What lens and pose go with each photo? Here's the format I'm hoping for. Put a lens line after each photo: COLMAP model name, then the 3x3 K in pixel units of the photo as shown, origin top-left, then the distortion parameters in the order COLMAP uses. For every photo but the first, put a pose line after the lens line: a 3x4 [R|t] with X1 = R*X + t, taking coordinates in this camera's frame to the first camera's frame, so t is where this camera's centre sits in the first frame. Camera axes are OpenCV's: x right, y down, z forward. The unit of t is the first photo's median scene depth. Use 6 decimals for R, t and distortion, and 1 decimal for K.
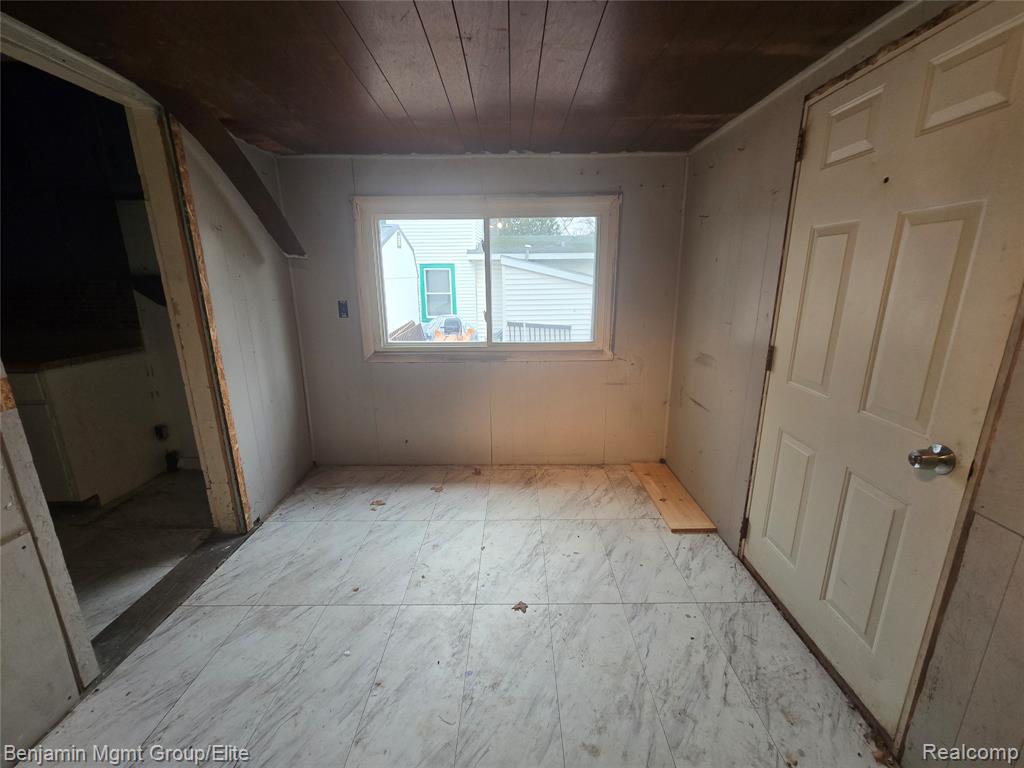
lens RADIAL K [[421.4, 0, 509.5], [0, 421.4, 381.5], [0, 0, 1]] dist [0.002144, 0.000133]
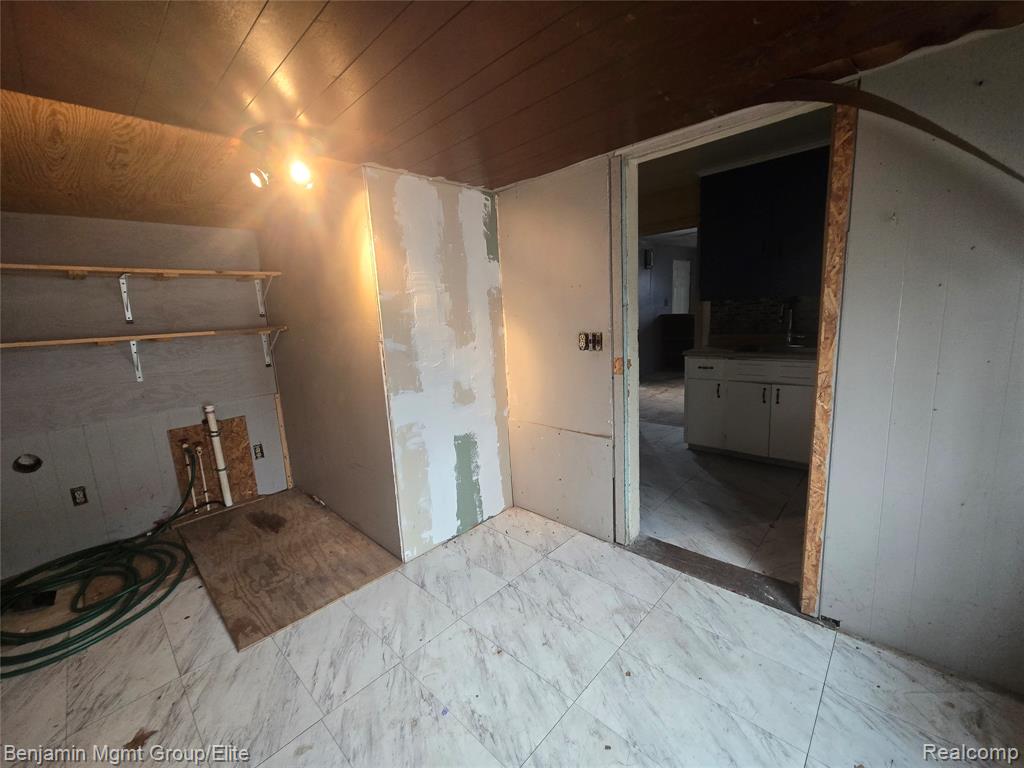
lens RADIAL K [[421.4, 0, 511.3], [0, 421.4, 385.3], [0, 0, 1]] dist [0.002144, 0.000133]
pose [[-0.680677, 0.179612, -0.710225, 0.244131], [-0.117045, 0.930361, 0.347459, -0.258661], [0.723173, 0.319636, -0.612253, 0.986847]]
